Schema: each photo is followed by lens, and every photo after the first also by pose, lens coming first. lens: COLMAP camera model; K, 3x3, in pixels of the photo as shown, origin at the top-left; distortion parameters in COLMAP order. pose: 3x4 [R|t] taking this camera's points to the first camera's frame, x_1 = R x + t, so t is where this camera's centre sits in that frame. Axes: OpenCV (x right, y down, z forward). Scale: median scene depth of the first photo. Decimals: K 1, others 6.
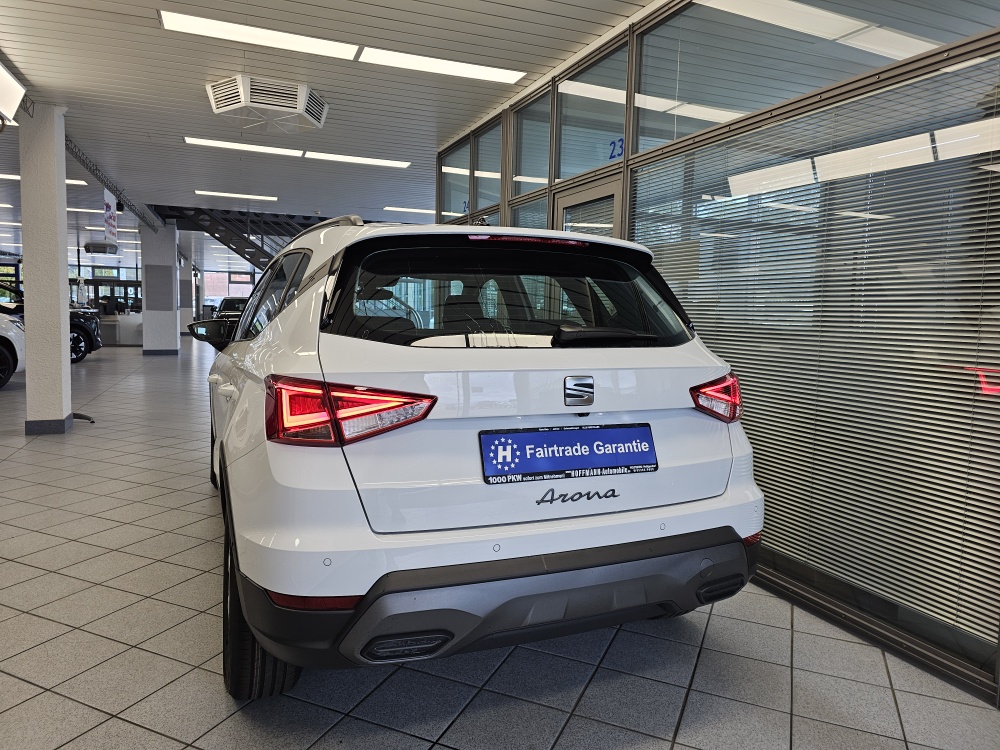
lens RADIAL K [[682.1, 0, 500.1], [0, 682.1, 357.0], [0, 0, 1]] dist [0.060760, -0.059515]
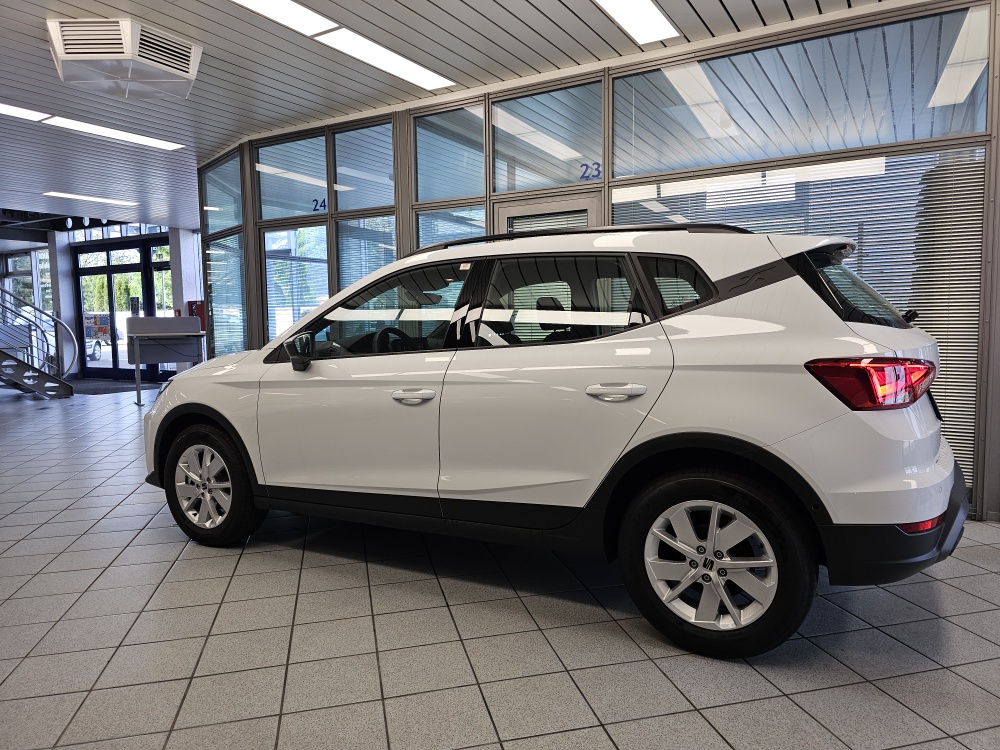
lens RADIAL K [[682.1, 0, 514.5], [0, 682.1, 358.1], [0, 0, 1]] dist [0.060760, -0.059515]
pose [[0.784427, -0.069506, 0.616314, -0.534983], [0.074502, 0.997065, 0.017623, -0.012968], [-0.615730, 0.032093, 0.787304, 0.138354]]
